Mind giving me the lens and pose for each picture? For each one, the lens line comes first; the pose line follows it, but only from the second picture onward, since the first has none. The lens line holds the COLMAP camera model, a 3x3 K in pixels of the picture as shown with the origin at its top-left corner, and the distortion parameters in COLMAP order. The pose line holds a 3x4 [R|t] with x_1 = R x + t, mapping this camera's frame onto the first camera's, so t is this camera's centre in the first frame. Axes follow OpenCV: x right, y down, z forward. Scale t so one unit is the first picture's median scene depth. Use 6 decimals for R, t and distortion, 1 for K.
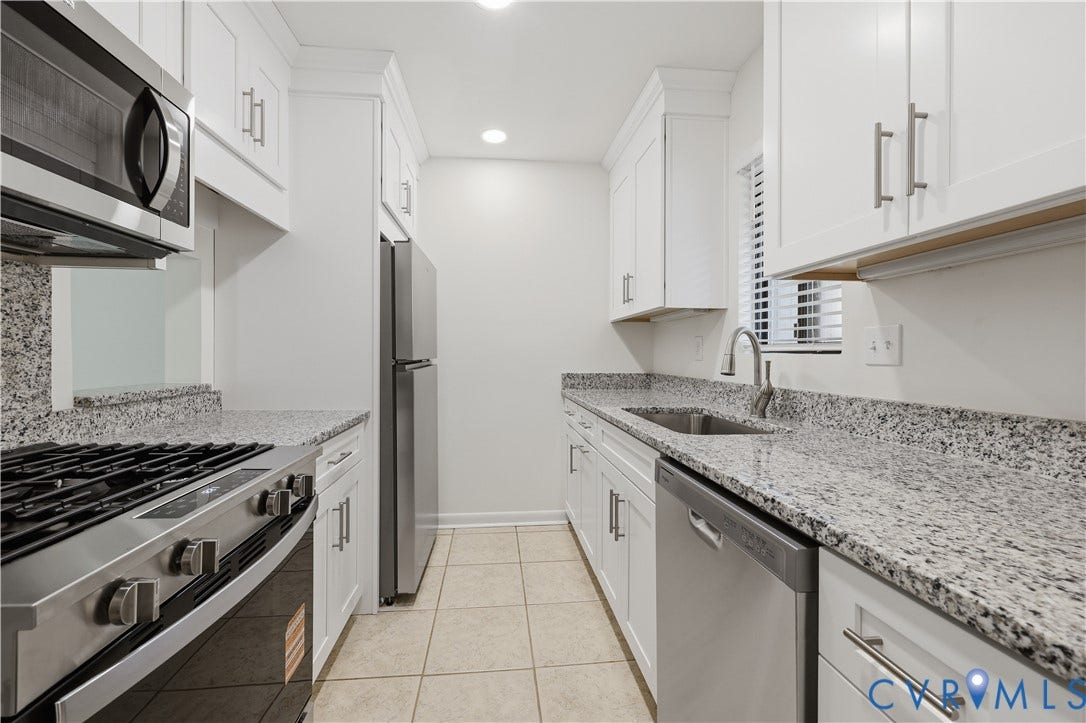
lens RADIAL K [[527.4, 0, 541.9], [0, 527.4, 370.9], [0, 0, 1]] dist [0.001618, 0.000240]
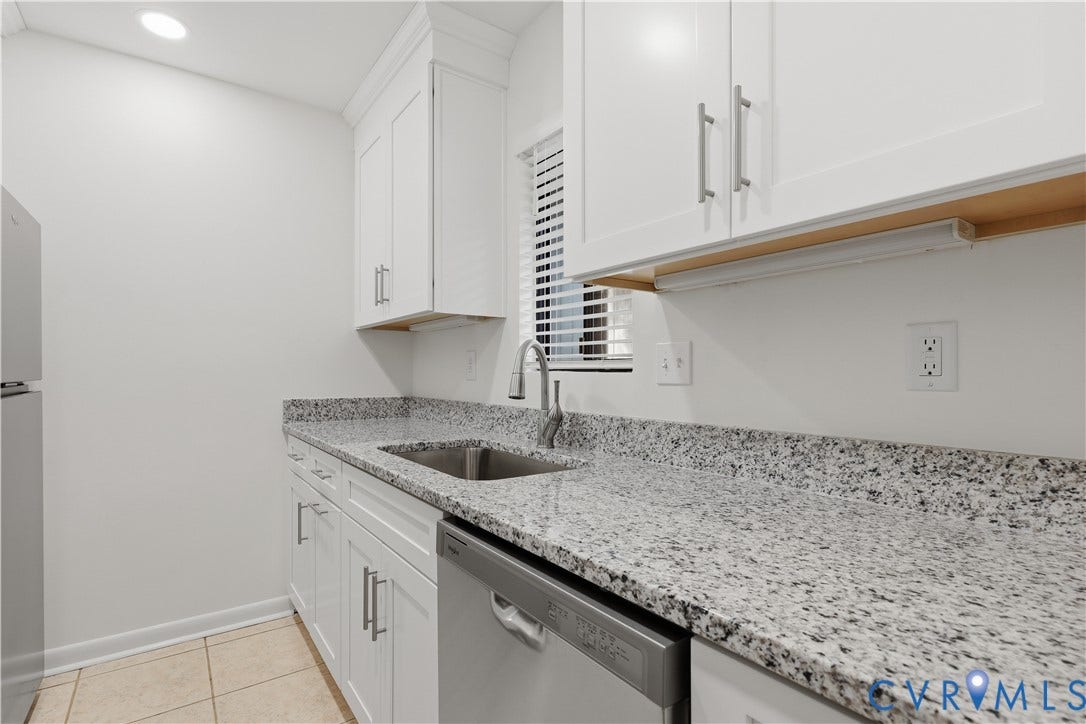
lens RADIAL K [[527.4, 0, 541.9], [0, 527.4, 371.4], [0, 0, 1]] dist [0.001618, 0.000240]
pose [[0.871853, -0.001189, 0.489766, -0.008195], [0.015643, 0.999554, -0.025420, -0.014559], [-0.489518, 0.029824, 0.871483, 0.319105]]
